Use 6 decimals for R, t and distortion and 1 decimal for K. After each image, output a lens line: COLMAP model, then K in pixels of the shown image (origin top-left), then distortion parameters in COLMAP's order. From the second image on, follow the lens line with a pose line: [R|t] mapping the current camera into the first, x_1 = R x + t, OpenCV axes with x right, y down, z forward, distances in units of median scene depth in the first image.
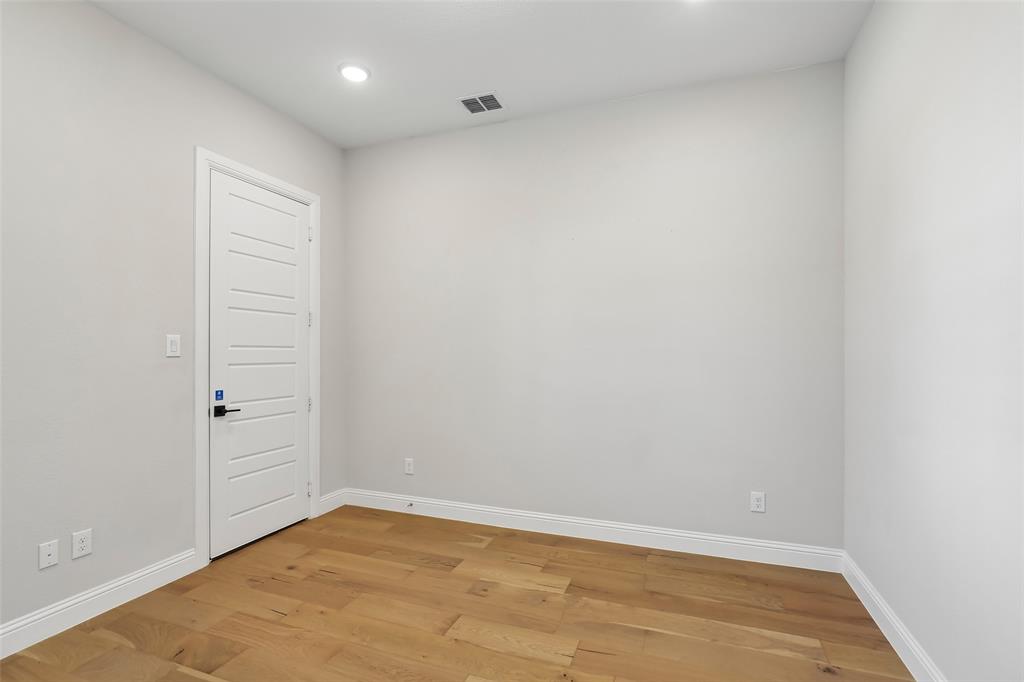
lens RADIAL K [[470.9, 0, 514.6], [0, 470.9, 348.7], [0, 0, 1]] dist [-0.016271, 0.007757]
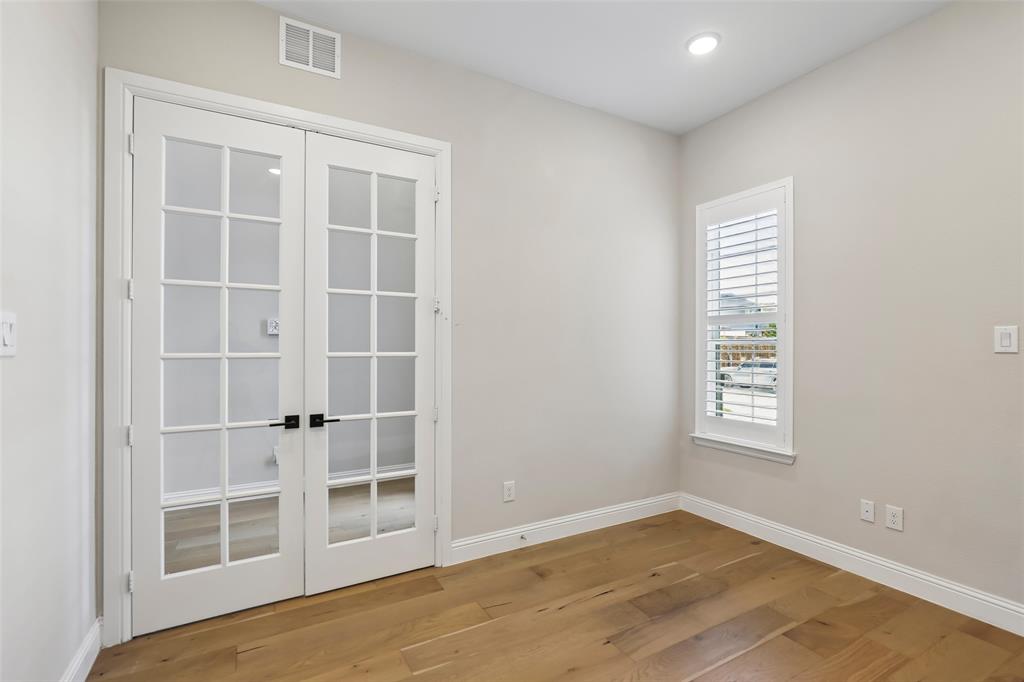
lens RADIAL K [[470.9, 0, 514.6], [0, 470.9, 348.7], [0, 0, 1]] dist [-0.016271, 0.007757]
pose [[-0.647178, 0.005109, -0.762322, 0.512550], [0.004450, 0.999986, 0.002923, 0.004111], [0.762326, -0.001500, -0.647192, 1.032665]]
